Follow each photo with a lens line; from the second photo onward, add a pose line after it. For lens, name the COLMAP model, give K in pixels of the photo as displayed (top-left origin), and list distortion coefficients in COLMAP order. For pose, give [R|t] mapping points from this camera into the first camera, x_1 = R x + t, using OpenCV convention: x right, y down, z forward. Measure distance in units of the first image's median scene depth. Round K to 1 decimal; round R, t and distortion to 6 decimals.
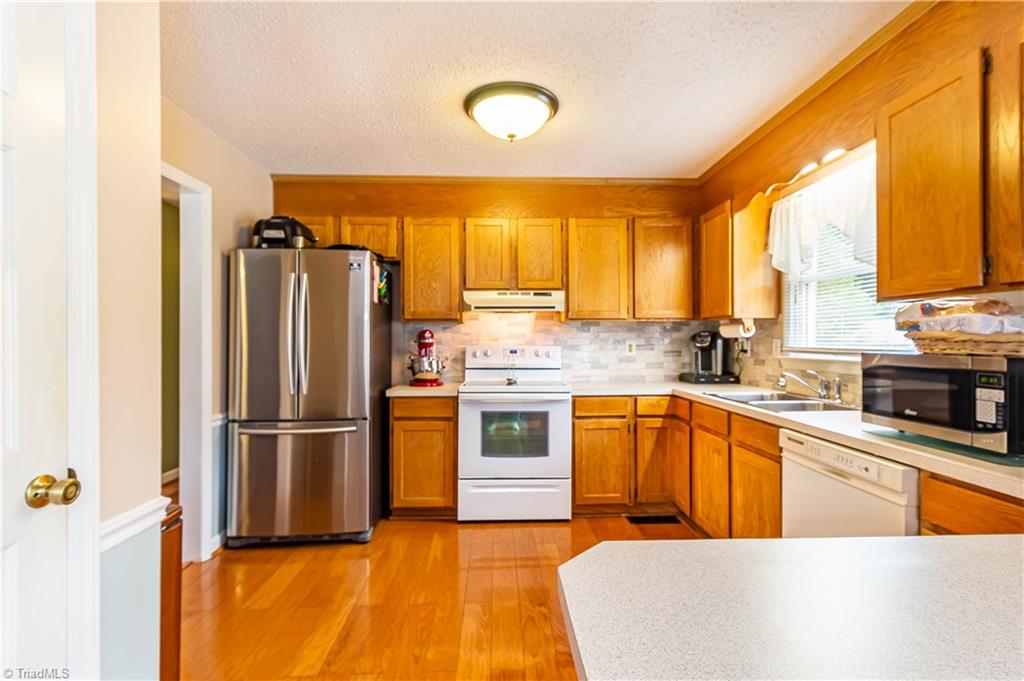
lens RADIAL K [[472.0, 0, 508.8], [0, 472.0, 333.5], [0, 0, 1]] dist [-0.000576, 0.002170]
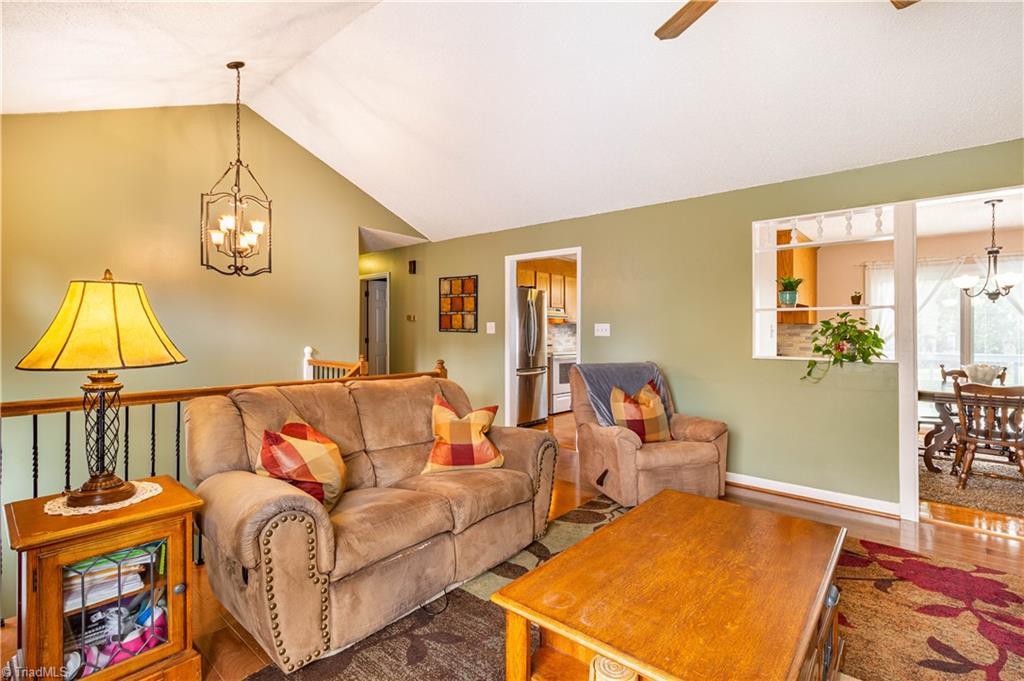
lens RADIAL K [[472.0, 0, 520.8], [0, 472.0, 329.6], [0, 0, 1]] dist [-0.000576, 0.002170]
pose [[0.668691, 0.013539, 0.743417, -3.529442], [-0.022866, 0.999736, 0.002360, 0.005812], [-0.743188, -0.018577, 0.668824, -0.671792]]
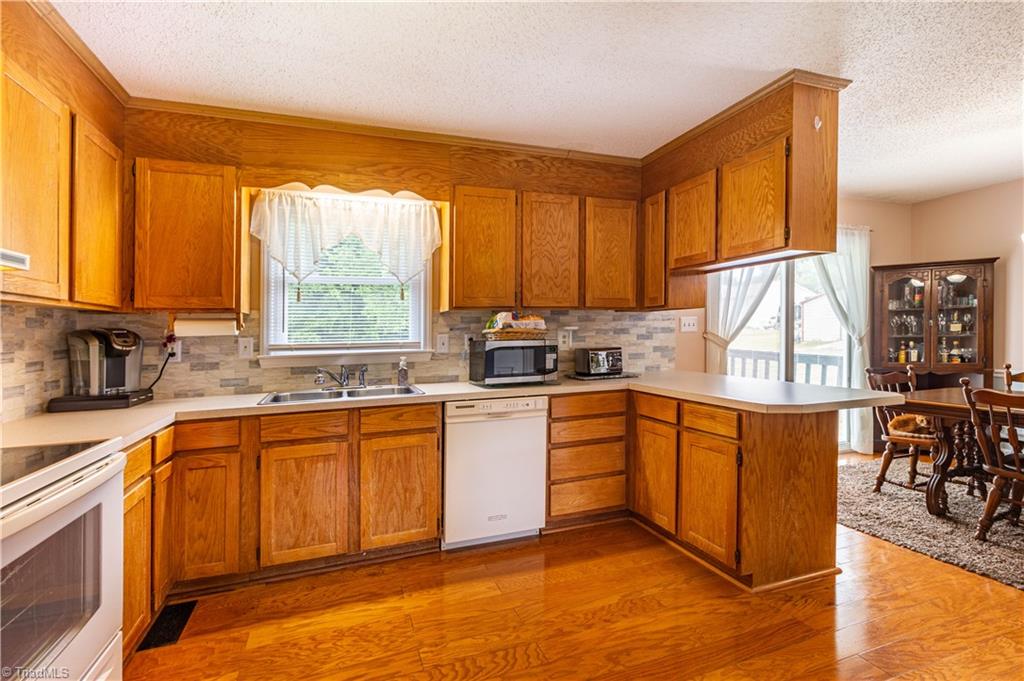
lens RADIAL K [[472.0, 0, 520.0], [0, 472.0, 344.5], [0, 0, 1]] dist [-0.000576, 0.002170]
pose [[-0.320428, -0.011371, 0.947205, -0.859299], [0.008534, 0.999853, 0.014890, 0.030467], [-0.947235, 0.012855, -0.320283, 1.480483]]
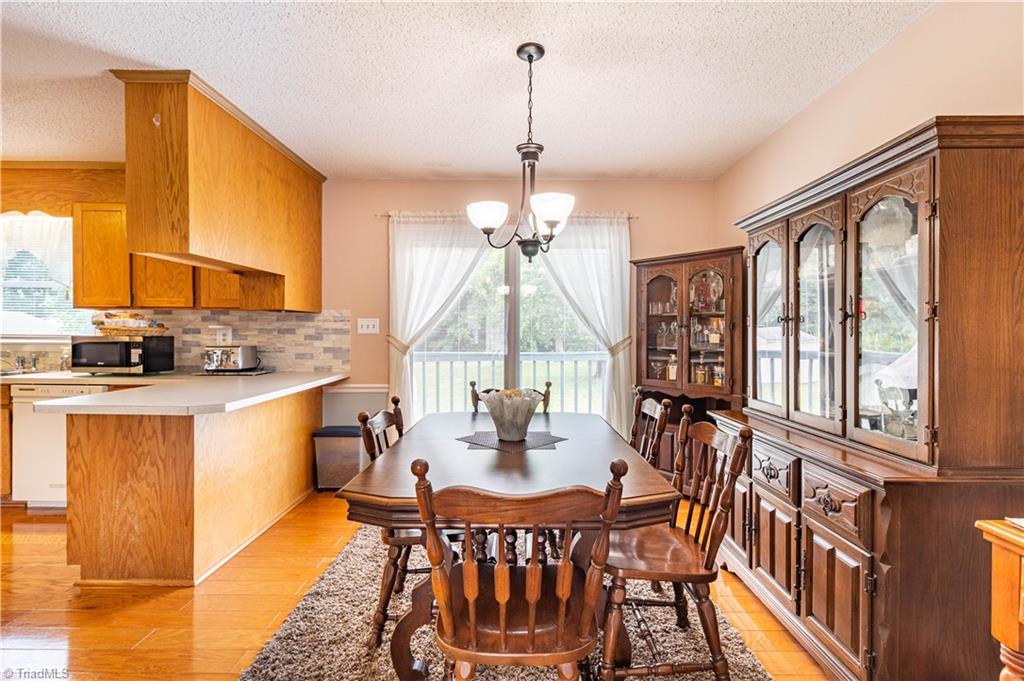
lens RADIAL K [[472.0, 0, 514.5], [0, 472.0, 346.4], [0, 0, 1]] dist [-0.000576, 0.002170]
pose [[0.021875, -0.024376, 0.999464, -1.157380], [-0.021263, 0.999465, 0.024841, -0.001648], [-0.999535, -0.021795, 0.021345, -0.851321]]
